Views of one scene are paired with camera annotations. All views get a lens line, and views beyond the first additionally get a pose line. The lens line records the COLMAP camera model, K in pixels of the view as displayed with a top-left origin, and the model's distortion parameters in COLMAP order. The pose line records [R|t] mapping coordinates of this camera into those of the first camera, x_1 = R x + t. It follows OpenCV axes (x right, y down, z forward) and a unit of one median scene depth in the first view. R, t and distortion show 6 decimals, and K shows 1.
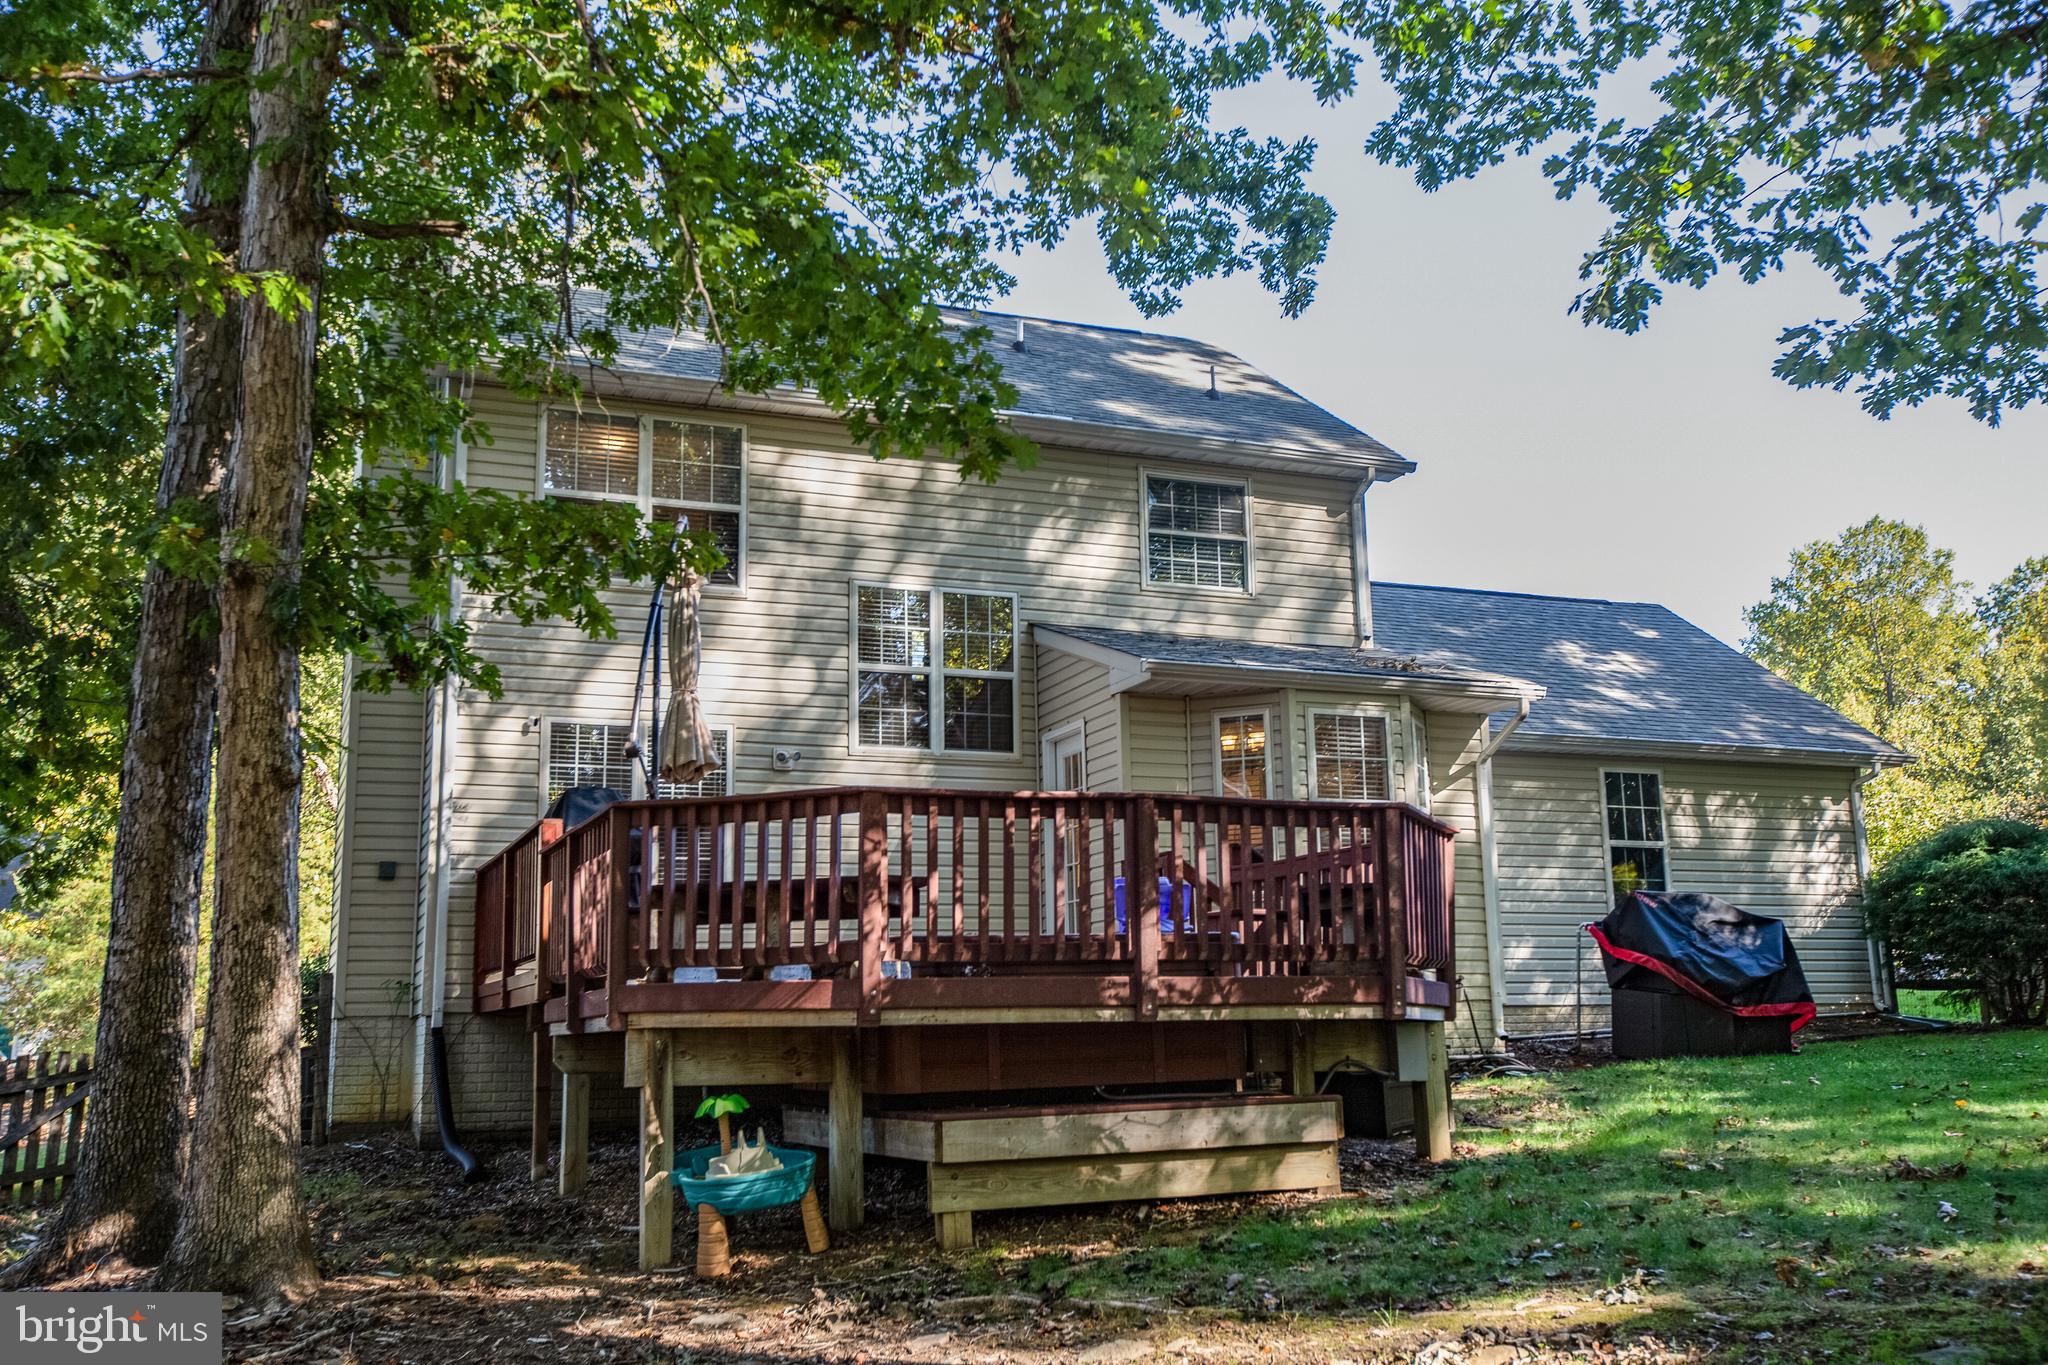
lens RADIAL K [[1939.4, 0, 1024.0], [0, 1939.4, 682.5], [0, 0, 1]] dist [0.049105, 0.018006]
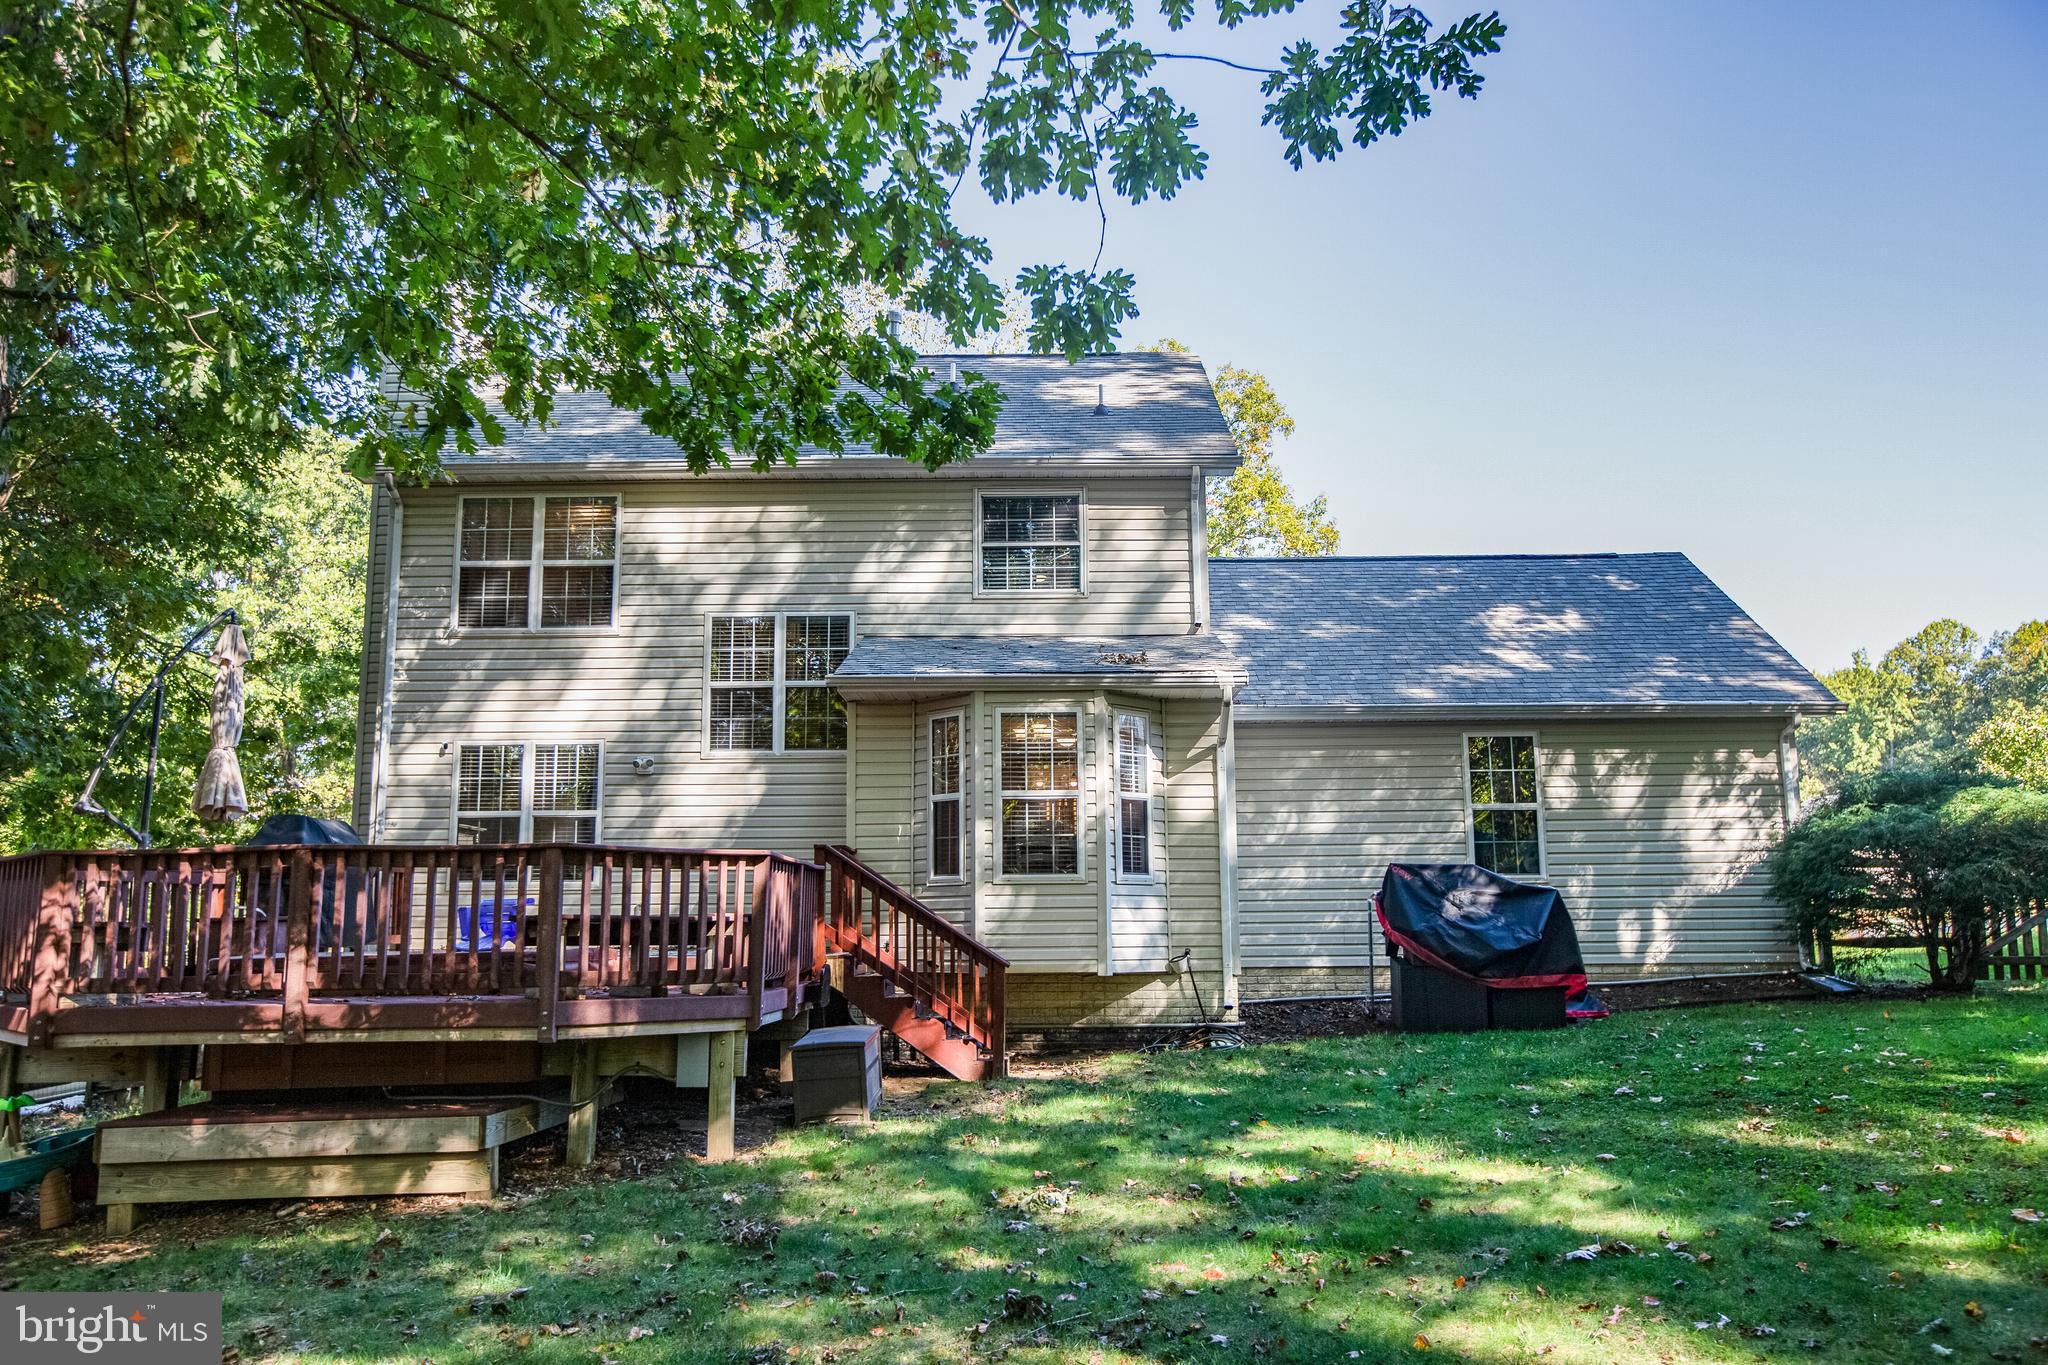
lens RADIAL K [[1565.4, 0, 1024.0], [0, 1565.4, 682.5], [0, 0, 1]] dist [-0.002565, 0.035378]
pose [[0.921162, -0.051785, -0.385719, 0.455338], [0.064322, 0.997735, 0.019662, -0.015687], [0.383827, -0.042922, 0.922407, 0.177564]]
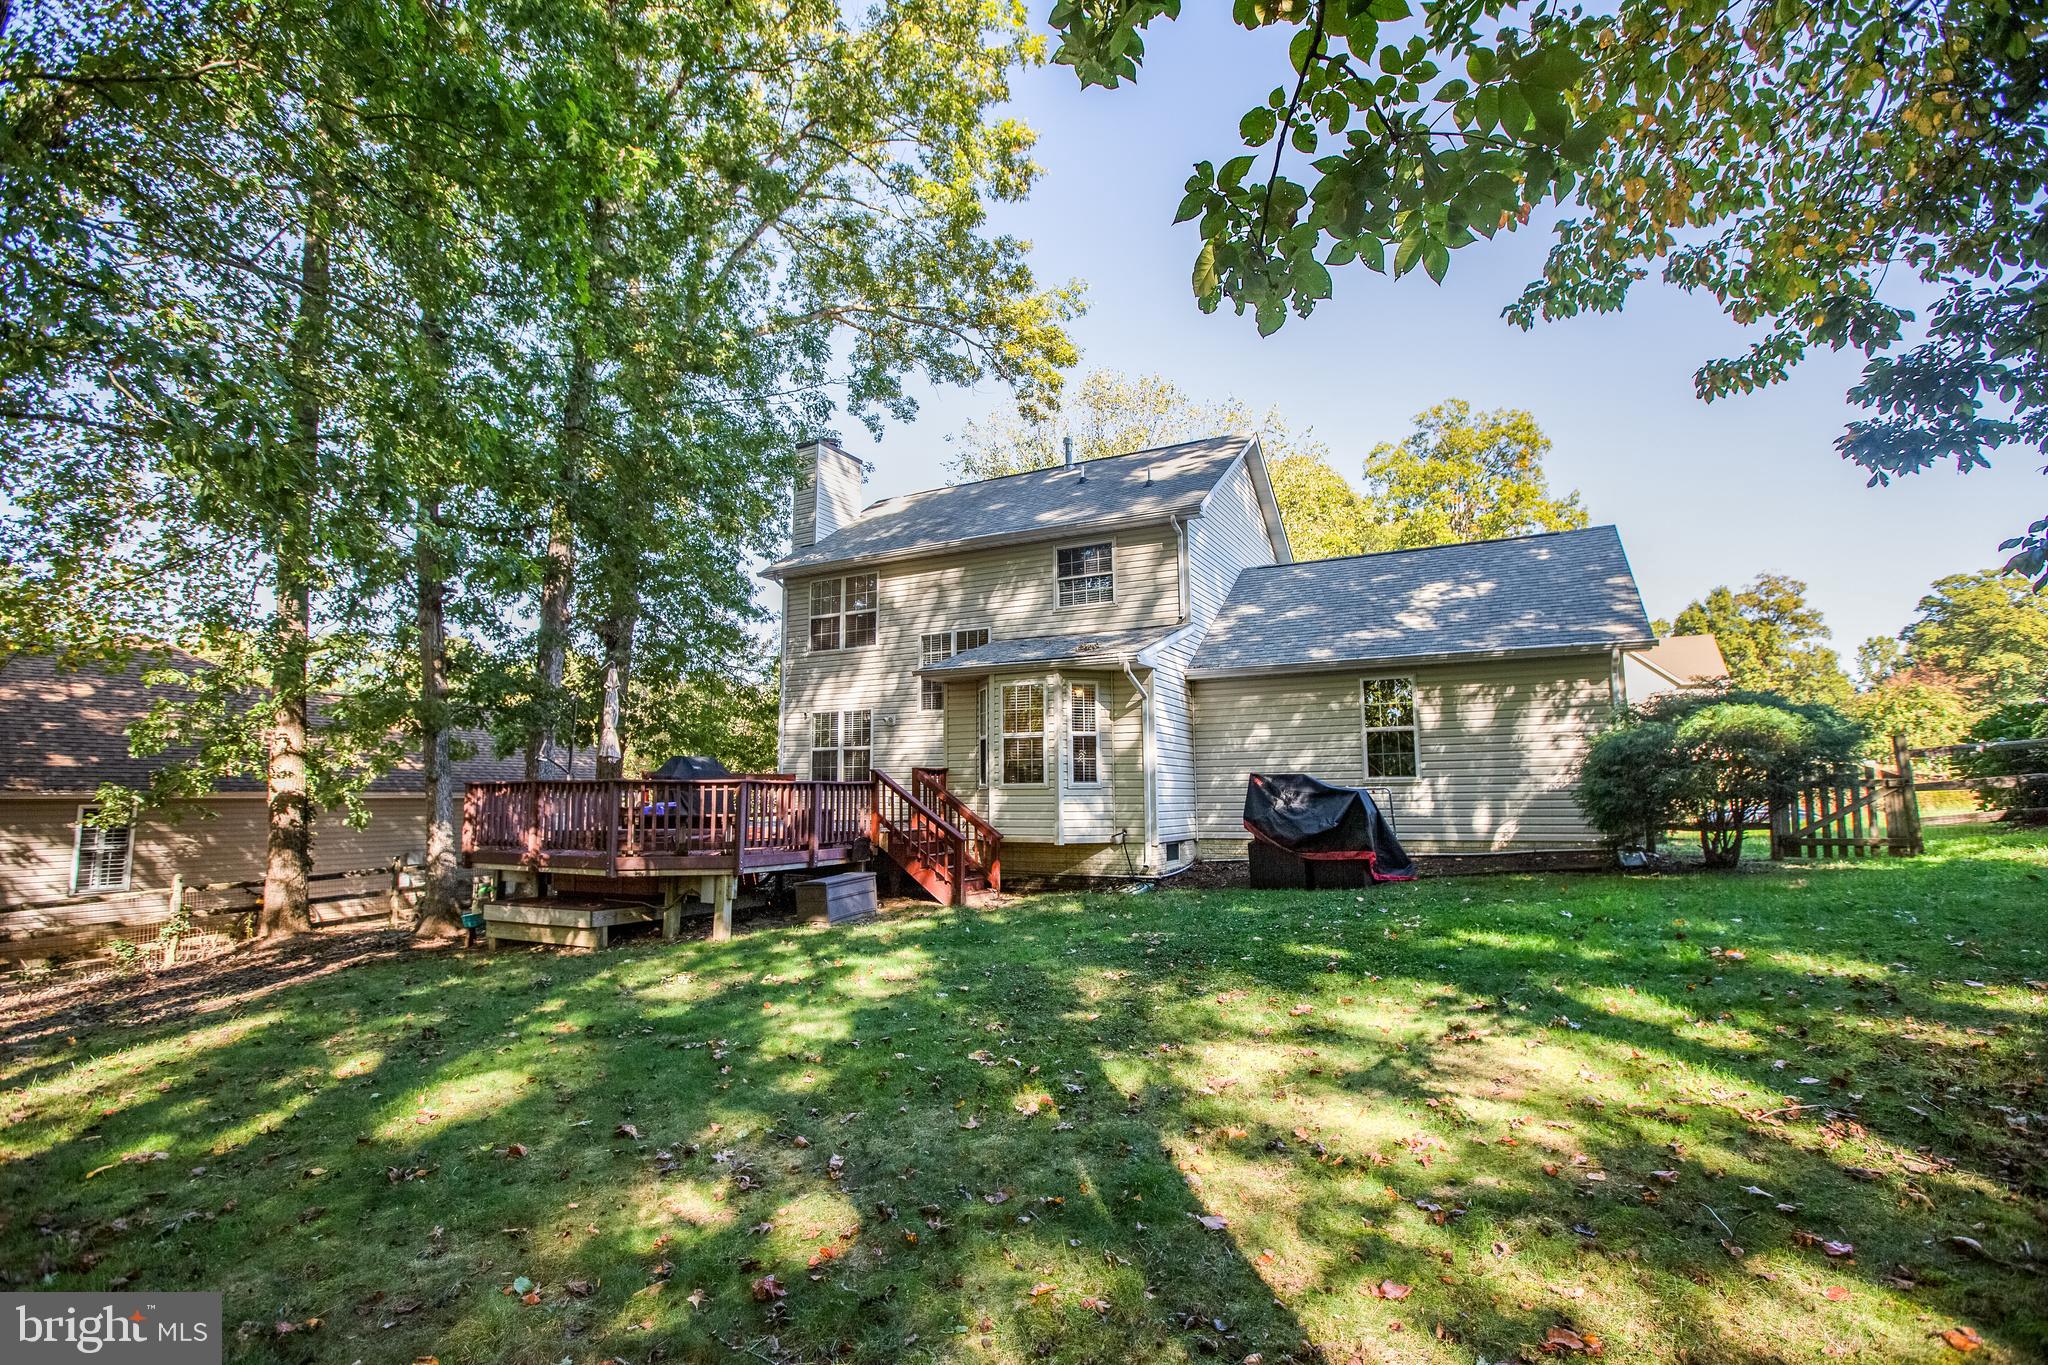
lens RADIAL K [[929.8, 0, 1024.0], [0, 929.8, 682.5], [0, 0, 1]] dist [-0.038249, 0.001018]
pose [[0.641598, -0.079460, -0.762914, 0.751956], [0.136955, 0.990504, 0.012013, 0.004379], [0.754716, -0.112193, 0.646388, 0.410647]]
